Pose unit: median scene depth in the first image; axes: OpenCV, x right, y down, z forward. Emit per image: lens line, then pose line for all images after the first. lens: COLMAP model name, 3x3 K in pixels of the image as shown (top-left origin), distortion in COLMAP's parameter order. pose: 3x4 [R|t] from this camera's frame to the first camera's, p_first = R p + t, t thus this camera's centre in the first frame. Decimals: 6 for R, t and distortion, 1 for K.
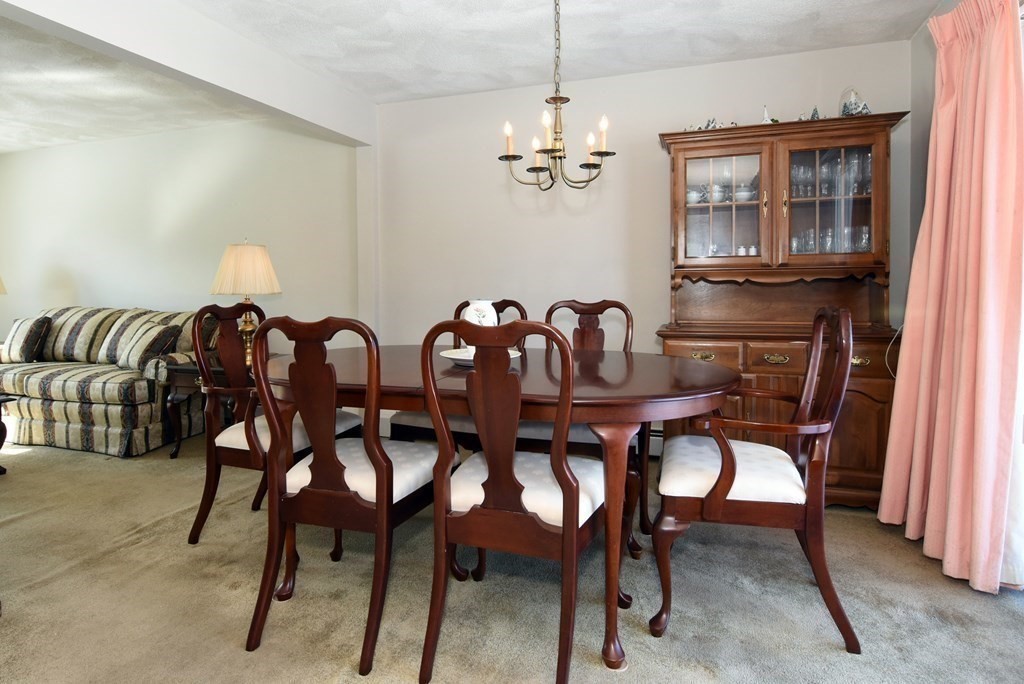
lens RADIAL K [[574.3, 0, 506.9], [0, 574.3, 303.3], [0, 0, 1]] dist [0.004928, -0.019572]
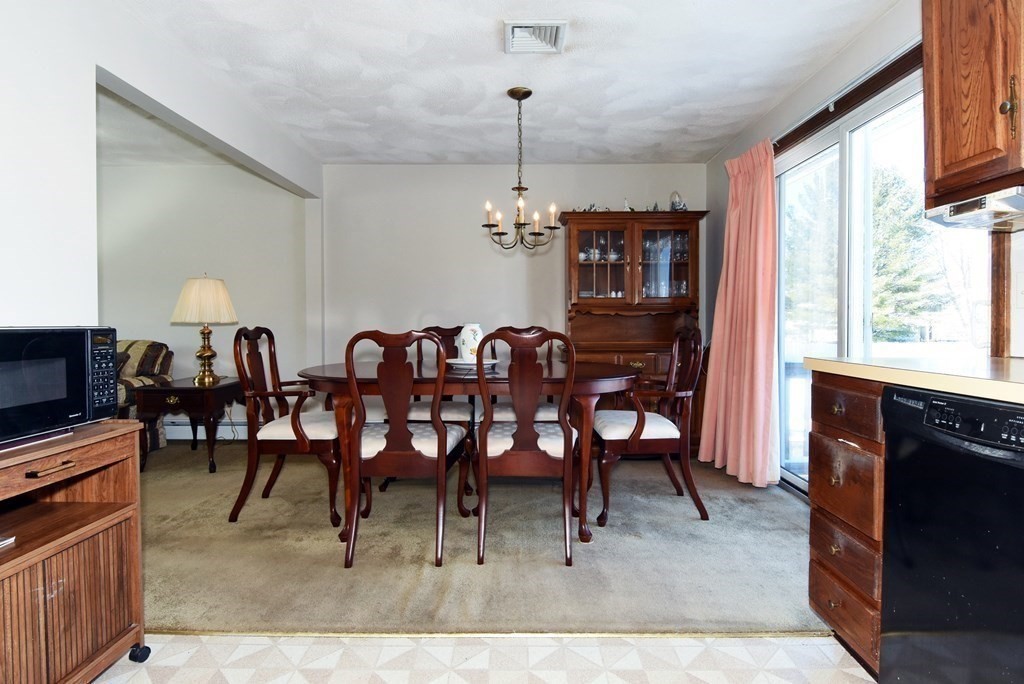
lens RADIAL K [[528.4, 0, 514.7], [0, 528.4, 335.3], [0, 0, 1]] dist [-0.001060, -0.021282]
pose [[0.945535, 0.000220, 0.325520, -0.368478], [0.003834, 0.999923, -0.011811, 0.039539], [-0.325497, 0.012416, 0.945461, -0.279069]]
